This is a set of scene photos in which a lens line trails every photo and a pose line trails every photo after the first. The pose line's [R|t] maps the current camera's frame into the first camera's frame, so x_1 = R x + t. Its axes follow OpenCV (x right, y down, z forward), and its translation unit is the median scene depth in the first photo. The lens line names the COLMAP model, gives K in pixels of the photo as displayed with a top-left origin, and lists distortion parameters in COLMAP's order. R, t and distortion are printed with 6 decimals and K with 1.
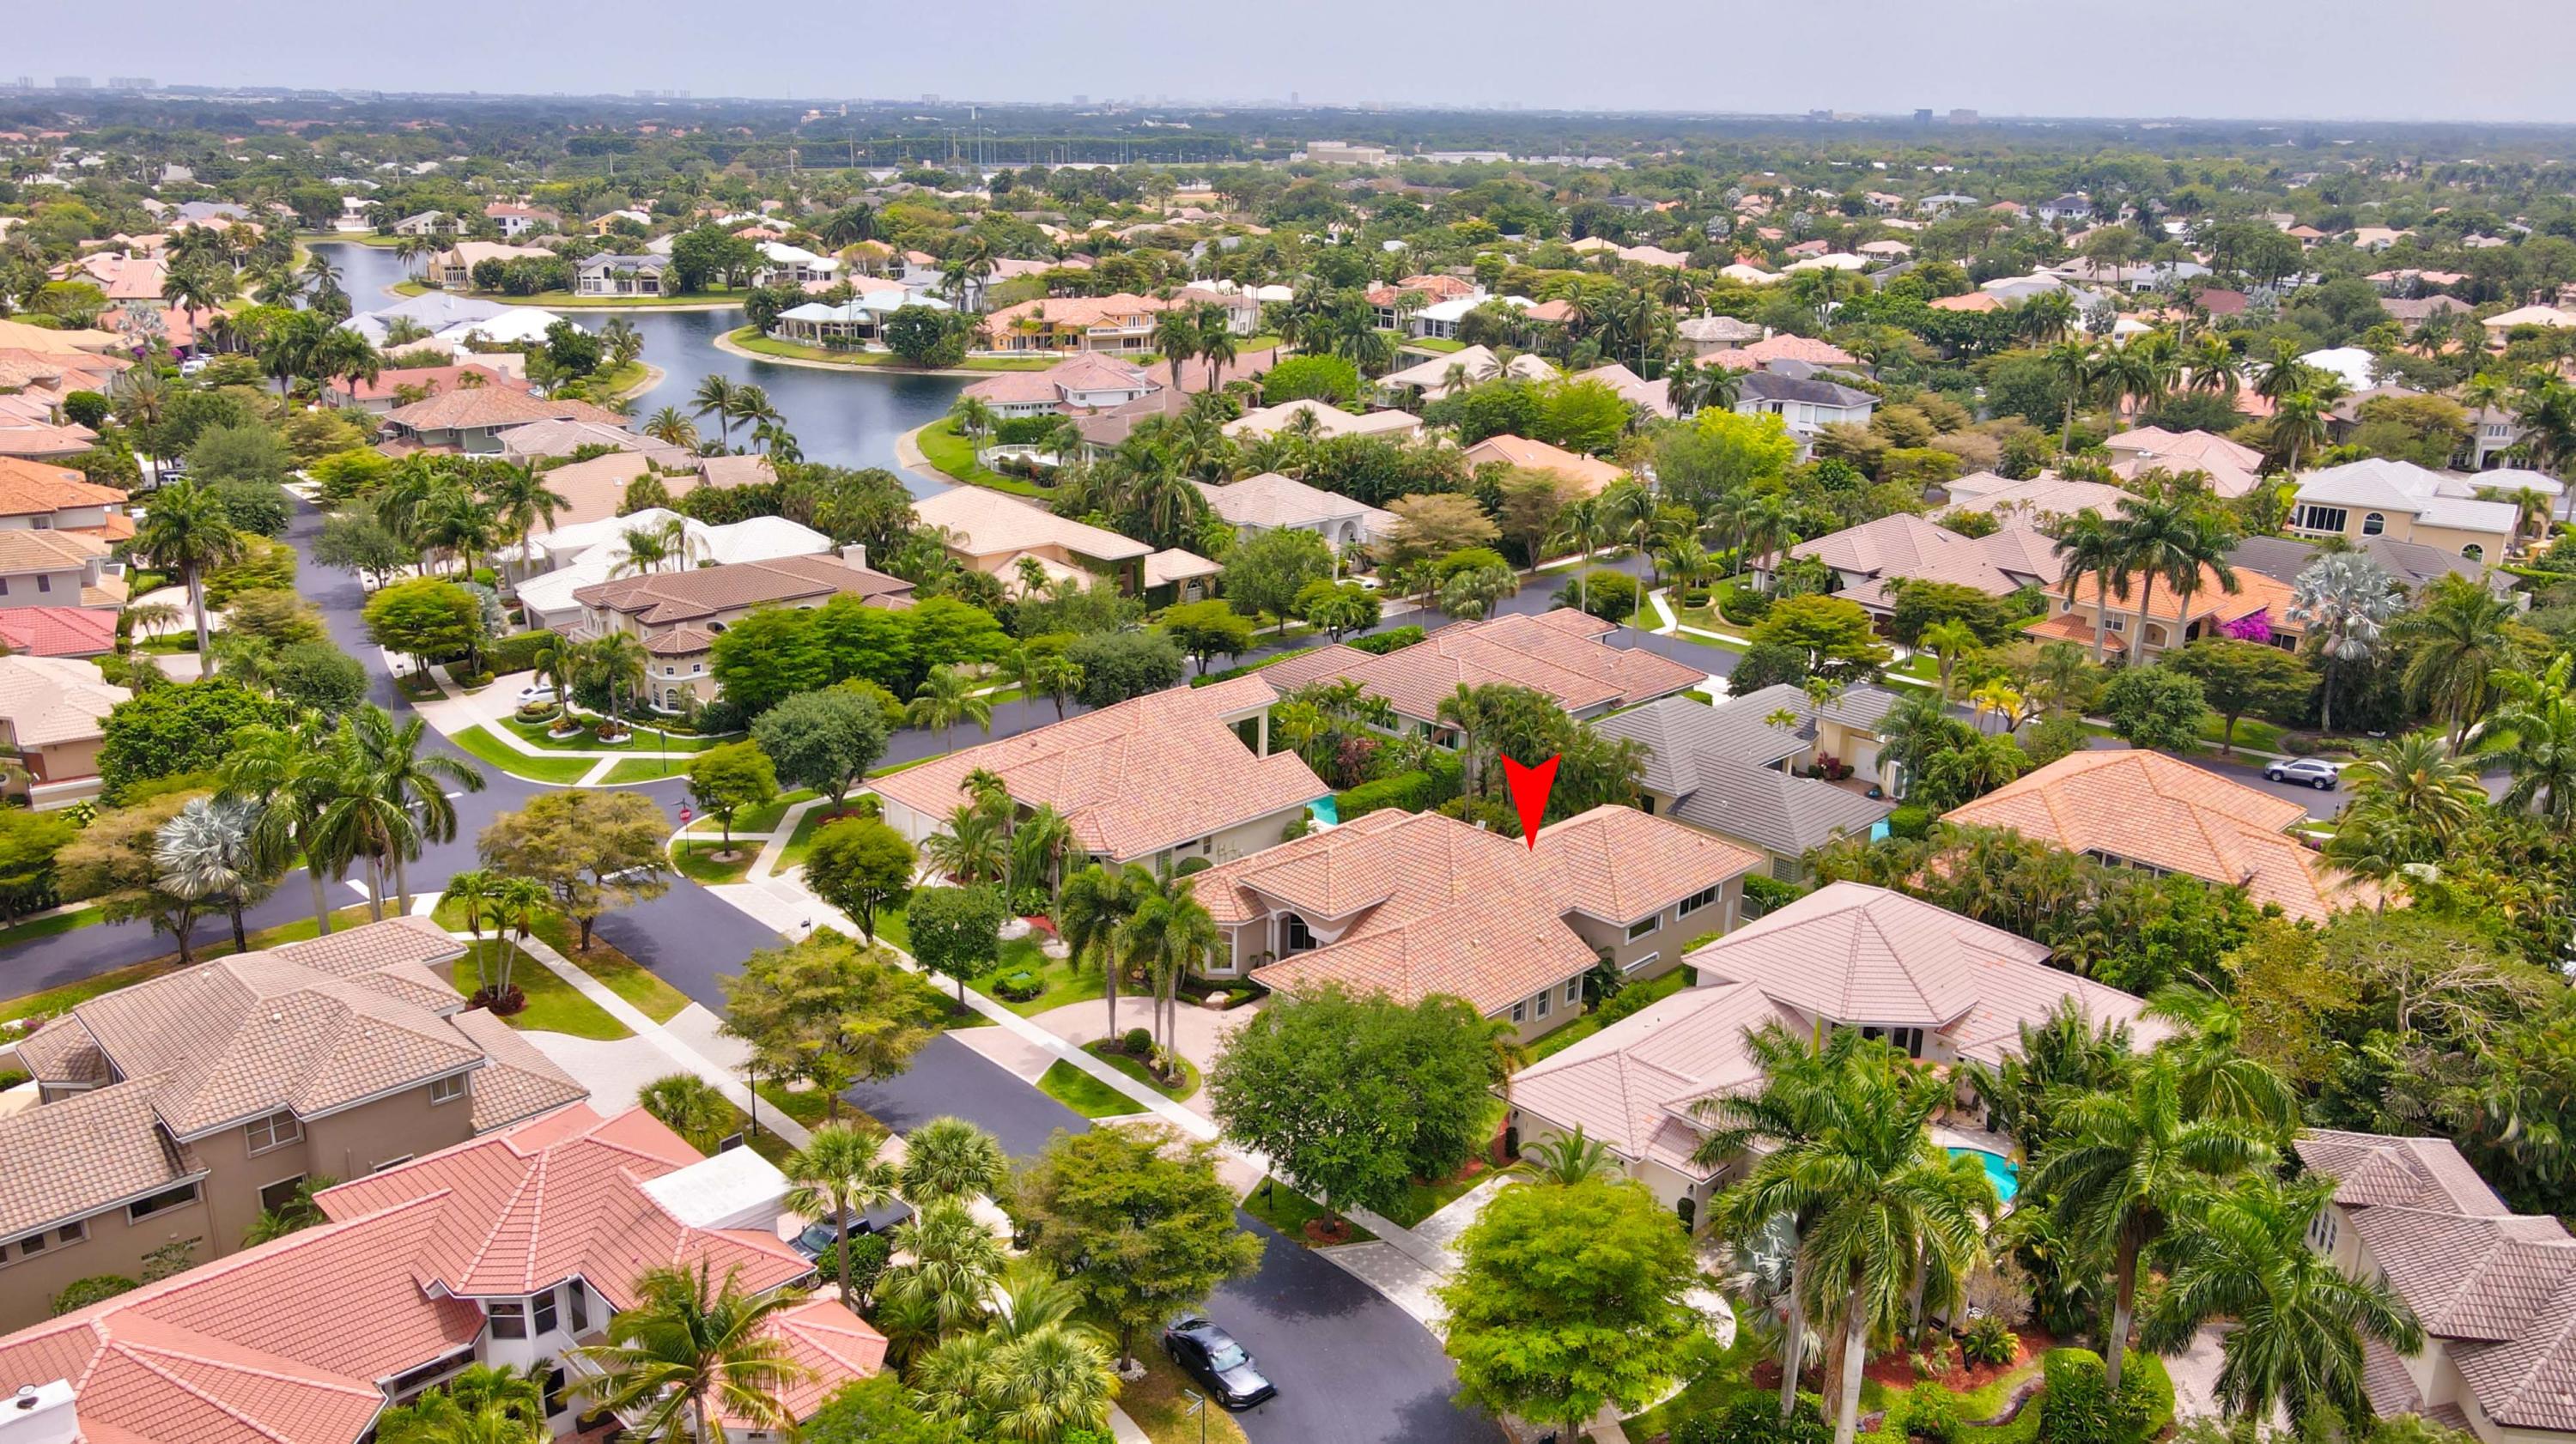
lens RADIAL K [[1900.0, 0, 1288.0], [0, 1900.0, 722.0], [0, 0, 1]] dist [-0.092496, 0.101174]
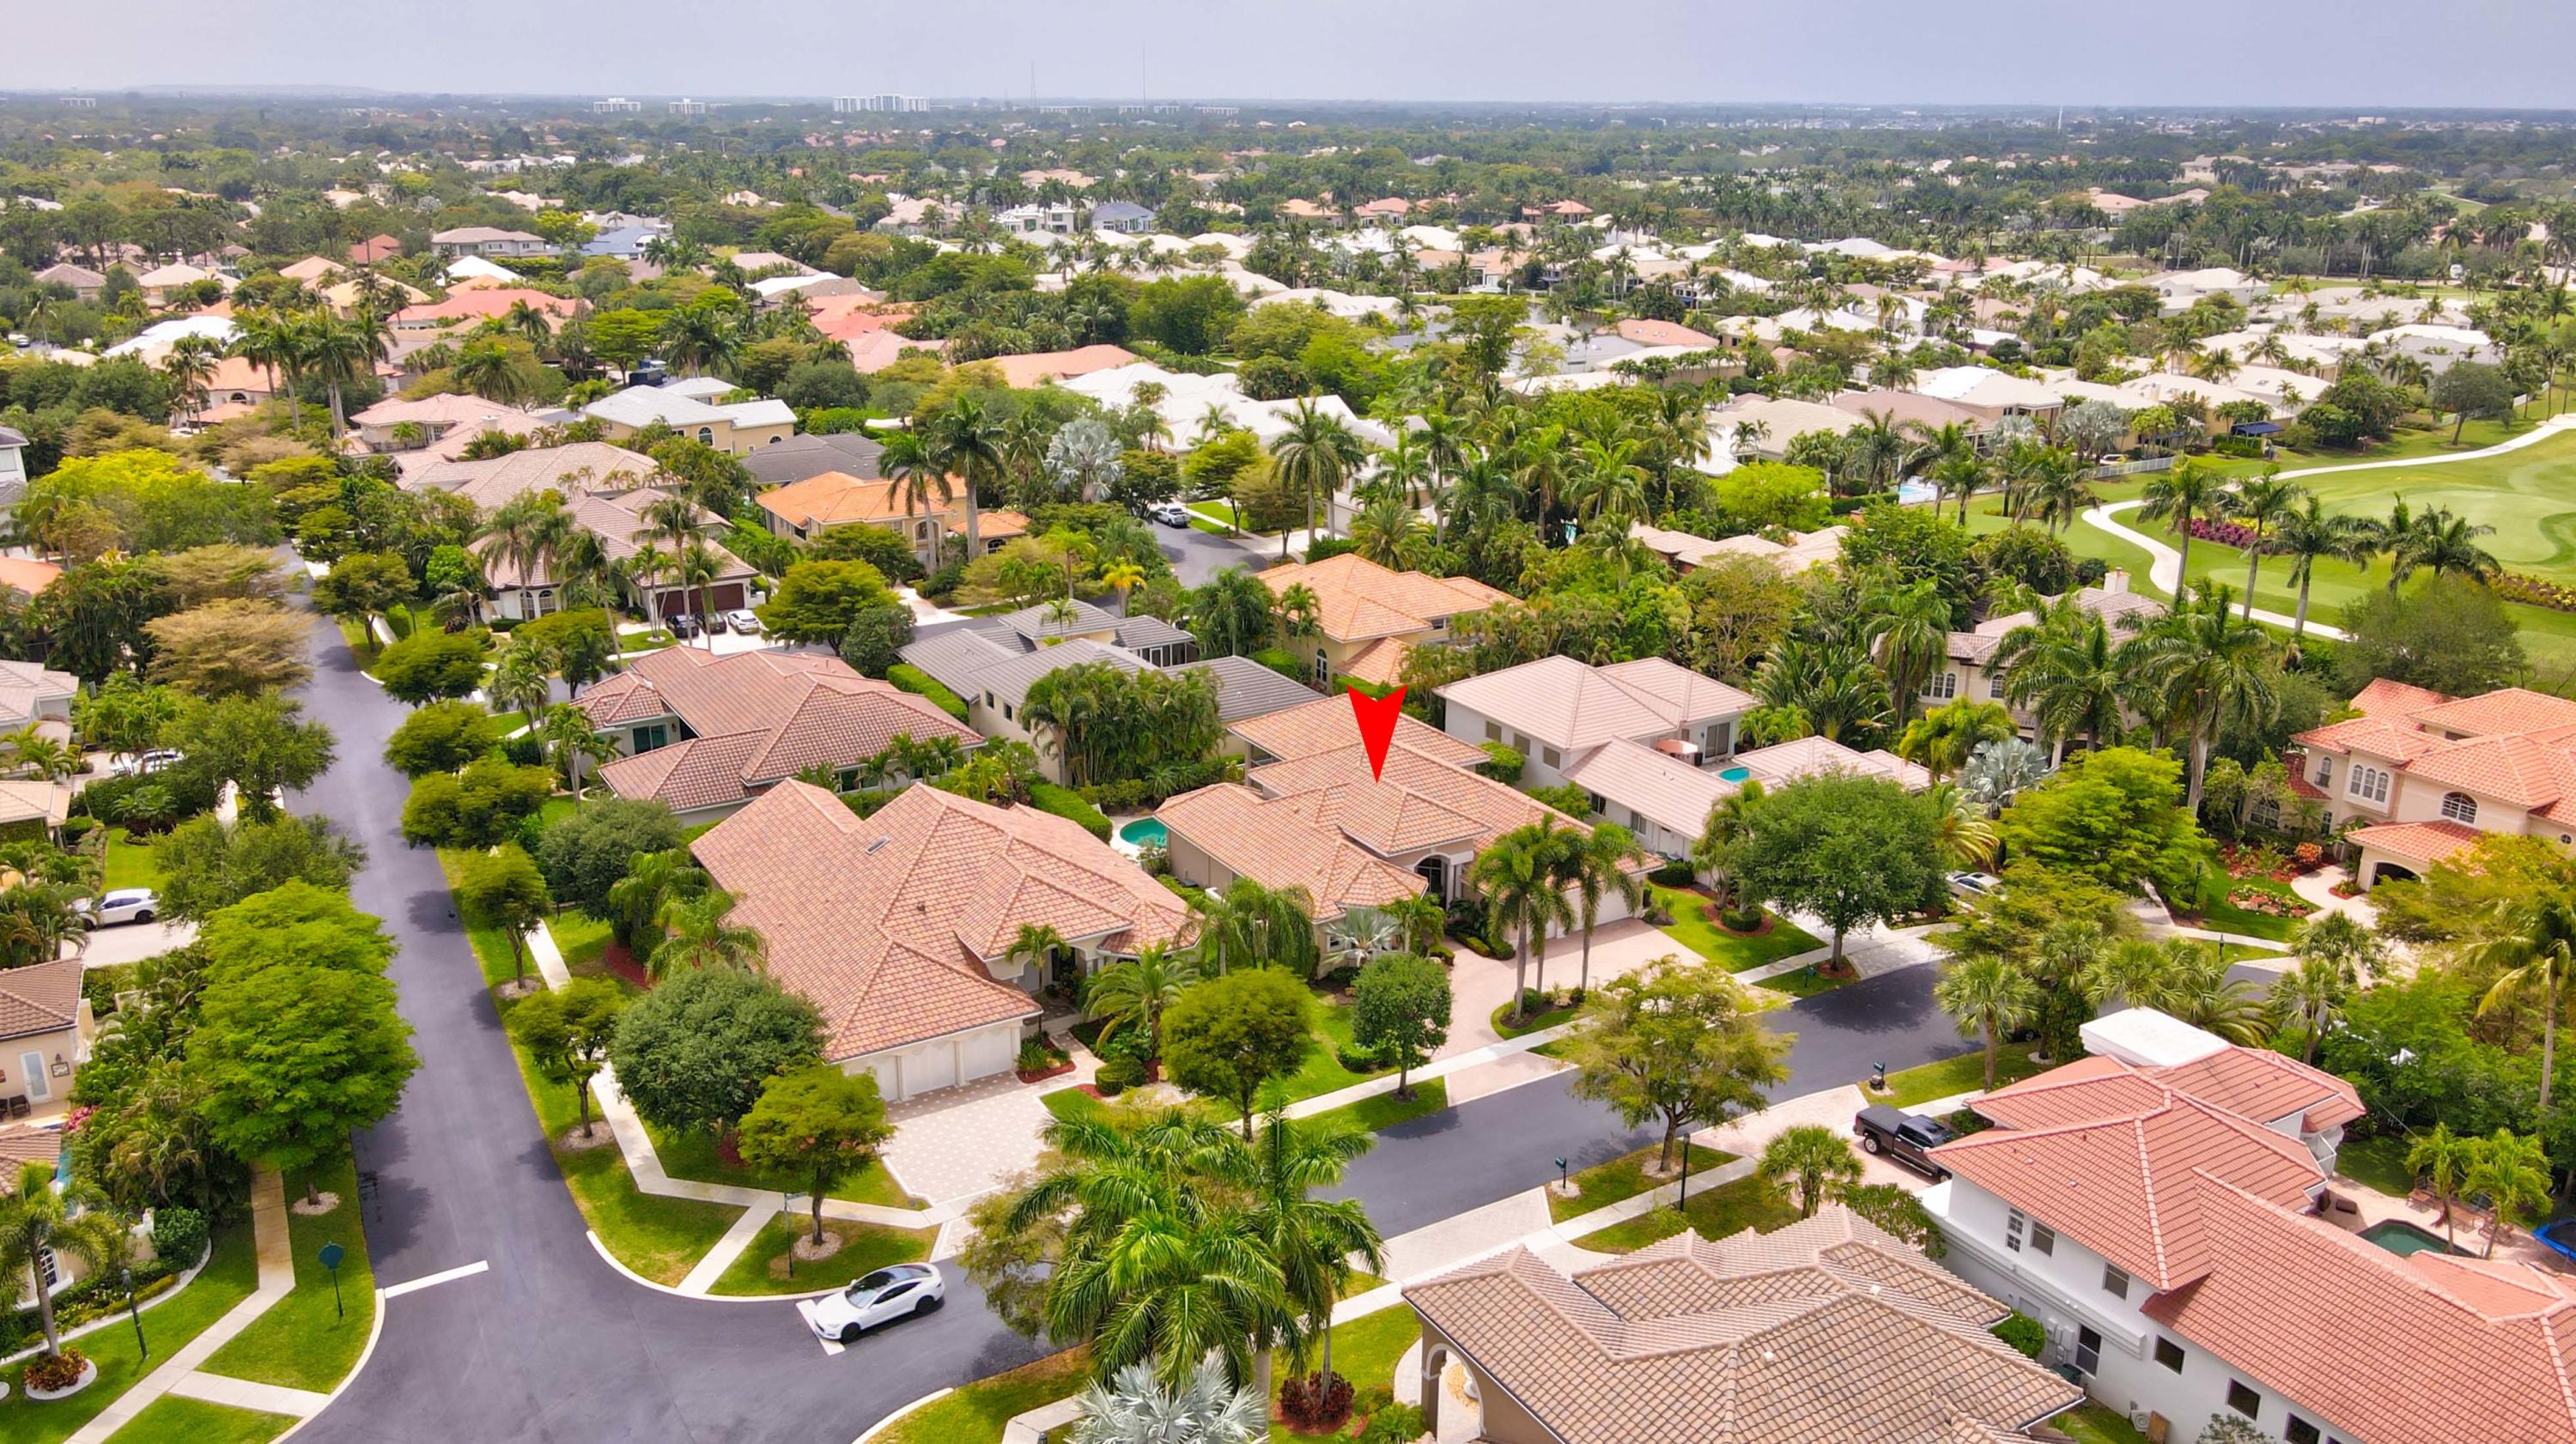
lens RADIAL K [[1883.6, 0, 1284.8], [0, 1883.6, 606.8], [0, 0, 1]] dist [0.004154, 0.001499]
pose [[0.231749, -0.251780, 0.939627, -0.756321], [0.289792, 0.939936, 0.180389, -0.189863], [-0.928608, 0.230492, 0.290794, 0.574440]]
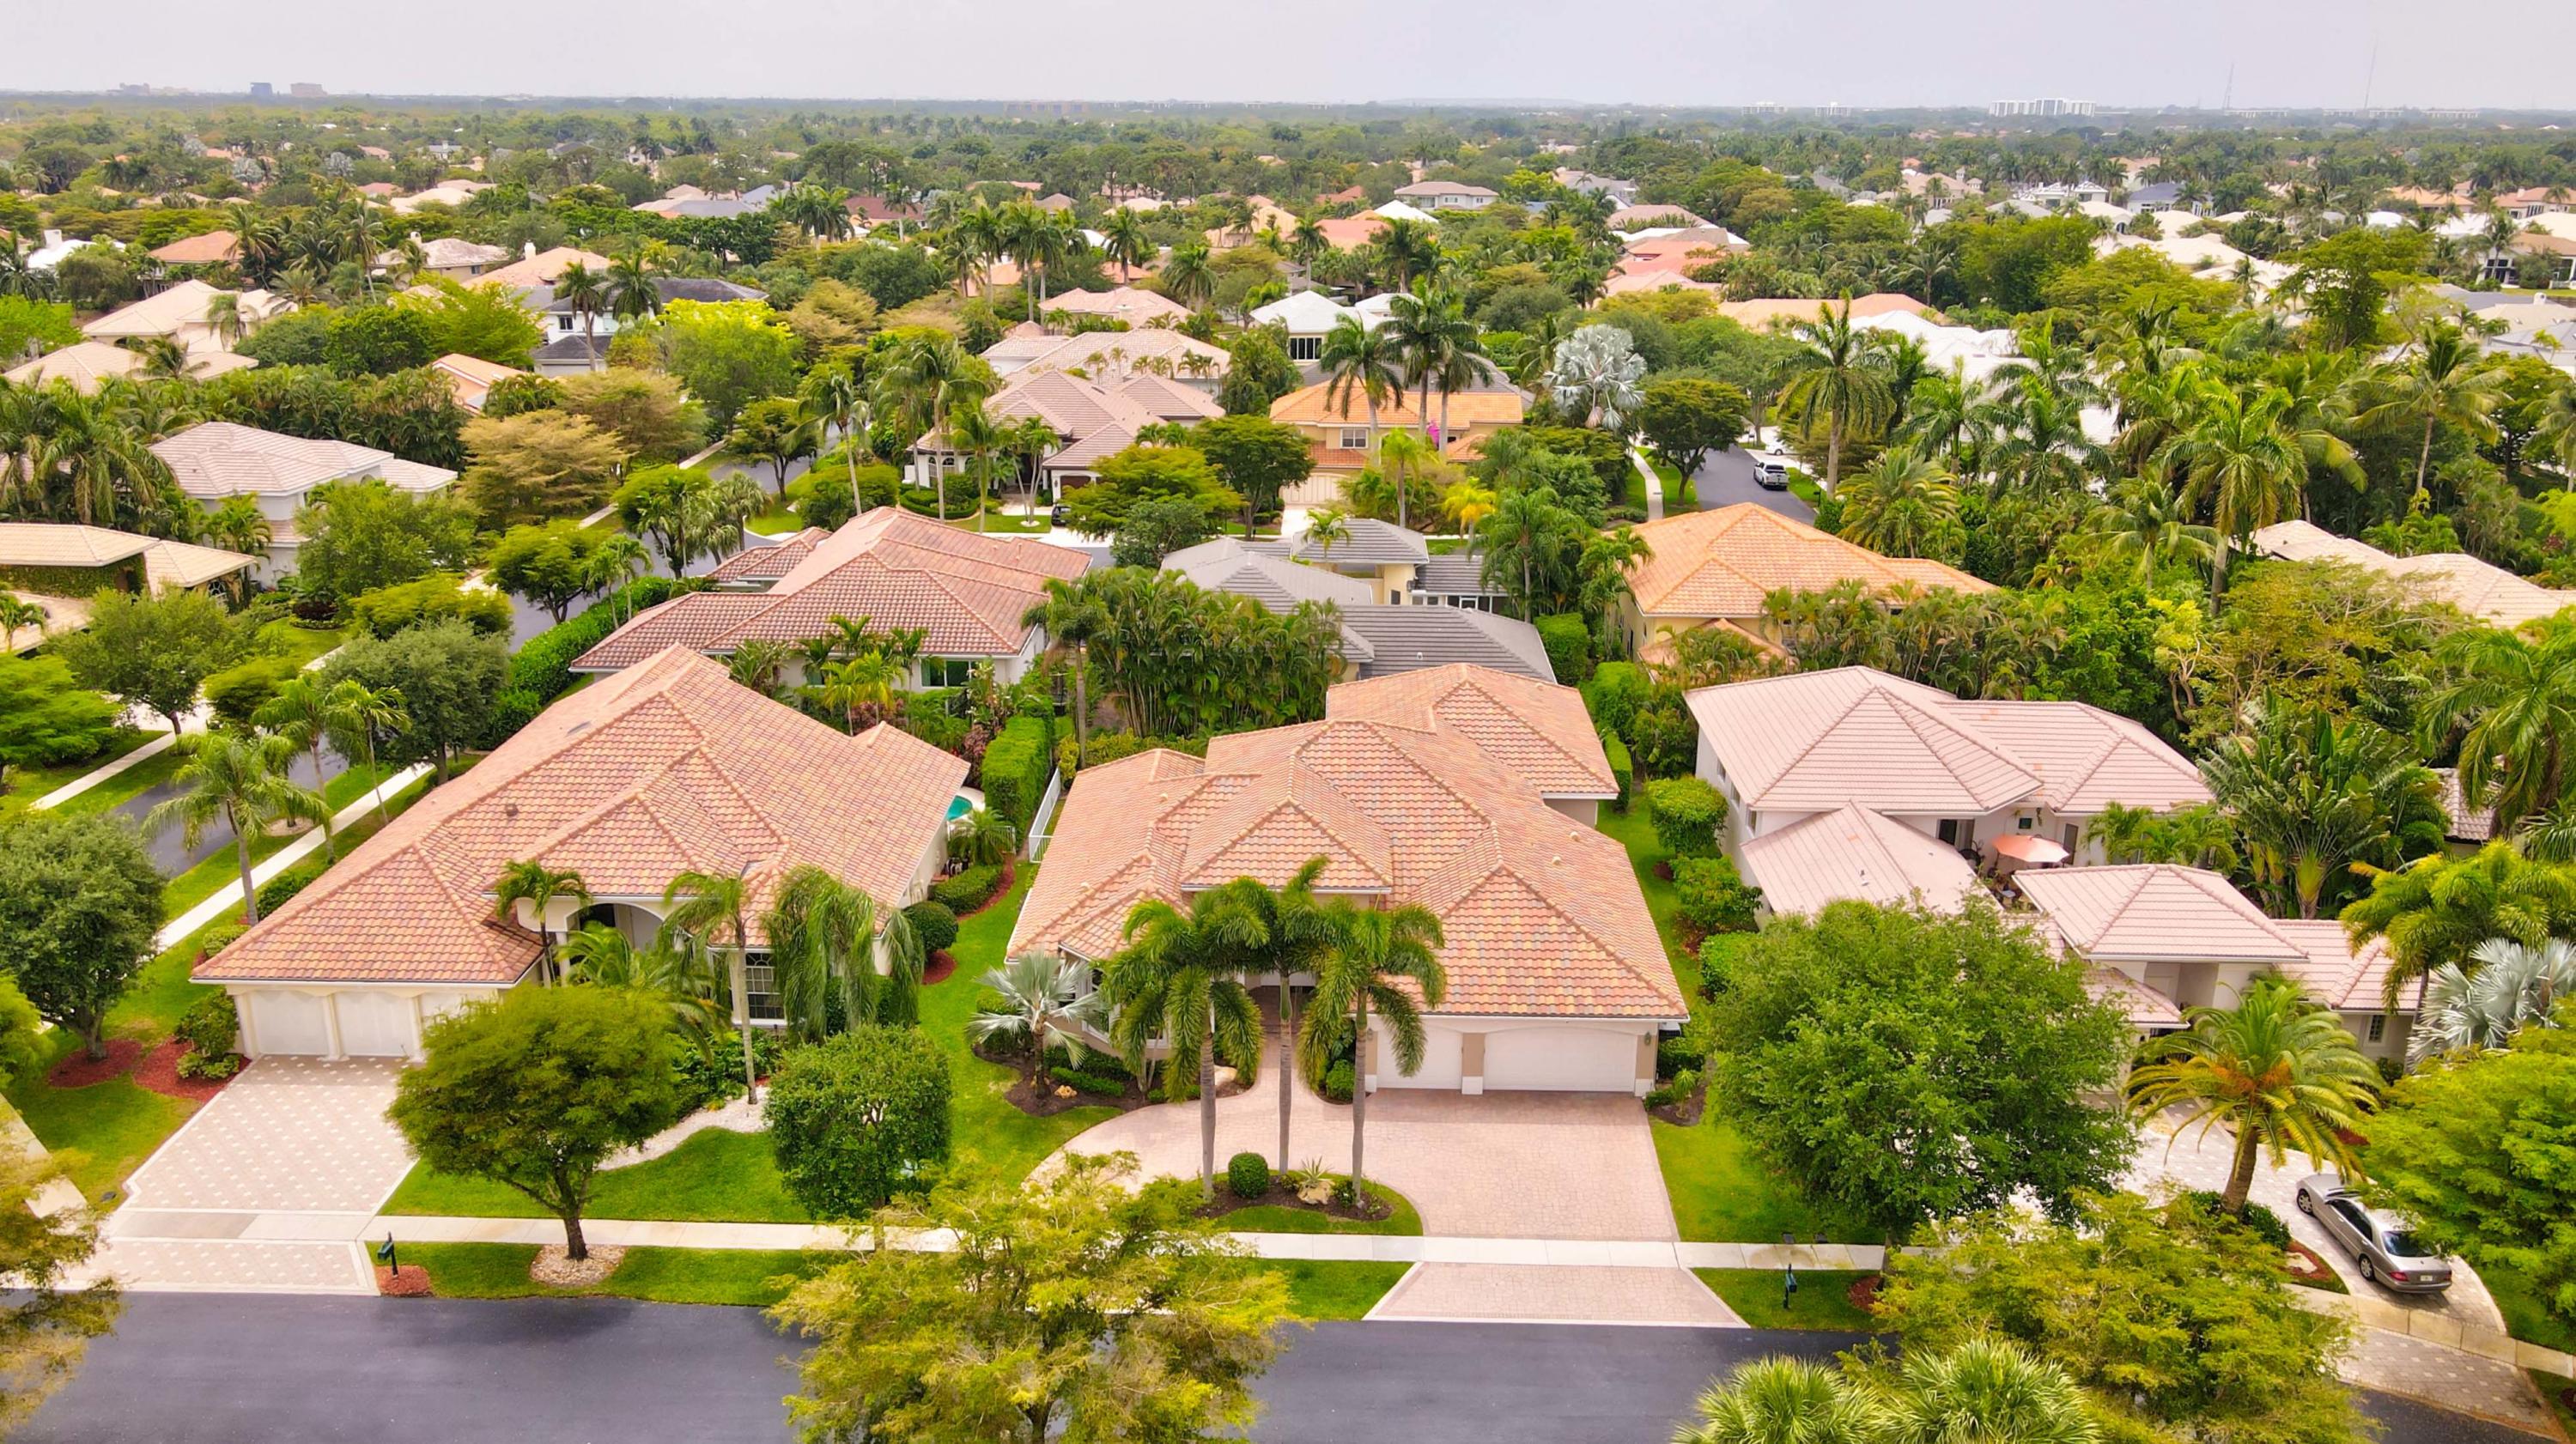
lens RADIAL K [[1900.0, 0, 1288.0], [0, 1900.0, 722.0], [0, 0, 1]] dist [-0.092496, 0.101174]
pose [[0.709210, -0.218794, 0.670187, -0.330285], [0.207495, 0.973297, 0.098172, -0.021056], [-0.673771, 0.069436, 0.735671, 0.407915]]
